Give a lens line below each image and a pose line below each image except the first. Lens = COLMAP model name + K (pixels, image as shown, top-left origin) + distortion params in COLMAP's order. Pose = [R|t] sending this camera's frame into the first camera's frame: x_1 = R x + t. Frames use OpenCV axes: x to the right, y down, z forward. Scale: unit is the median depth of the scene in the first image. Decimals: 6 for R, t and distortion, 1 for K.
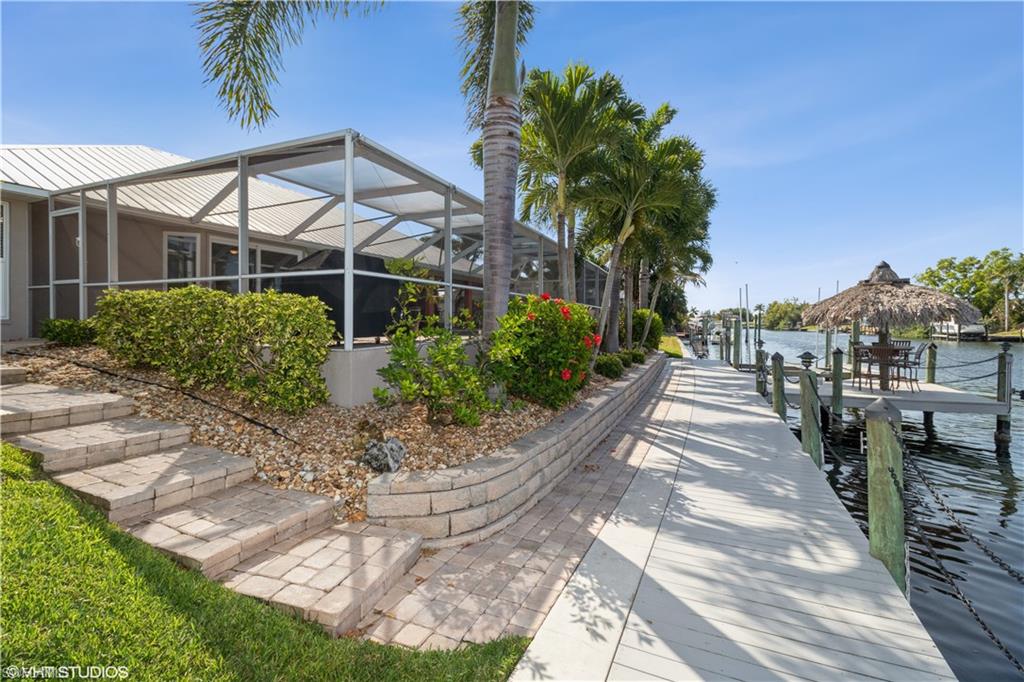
lens RADIAL K [[476.1, 0, 510.2], [0, 476.1, 330.8], [0, 0, 1]] dist [-0.000331, 0.000462]
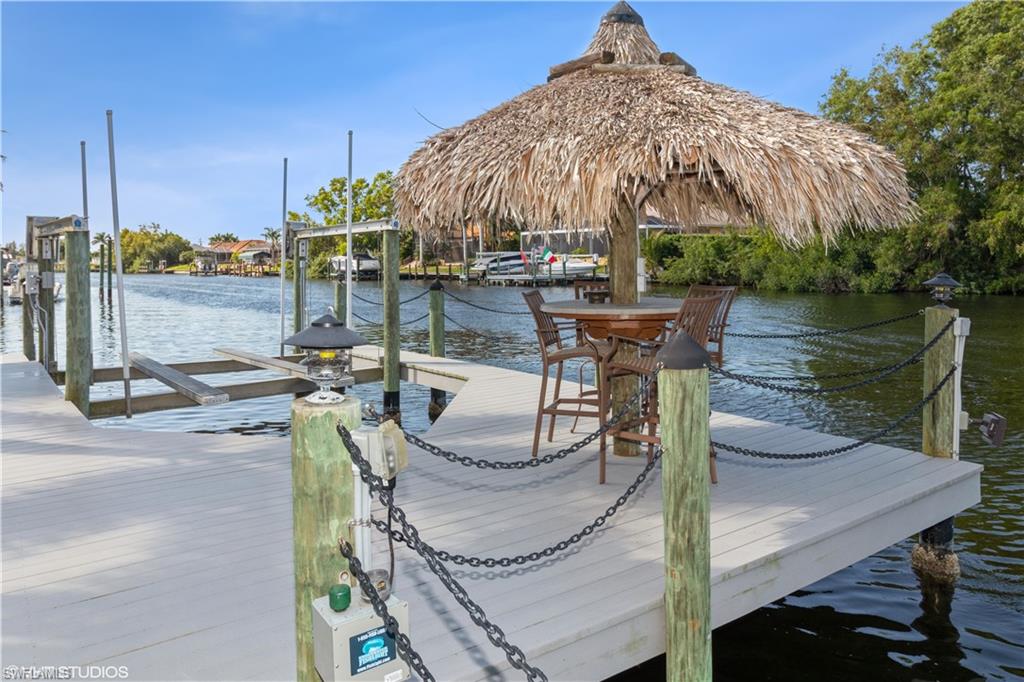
lens RADIAL K [[678.7, 0, 512.0], [0, 678.7, 341.0], [0, 0, 1]] dist [0.001022, 0.000674]
pose [[0.519444, -0.107326, 0.847738, 0.070453], [0.024626, 0.993549, 0.110697, 0.002334], [-0.854150, -0.036625, 0.518736, 0.151263]]
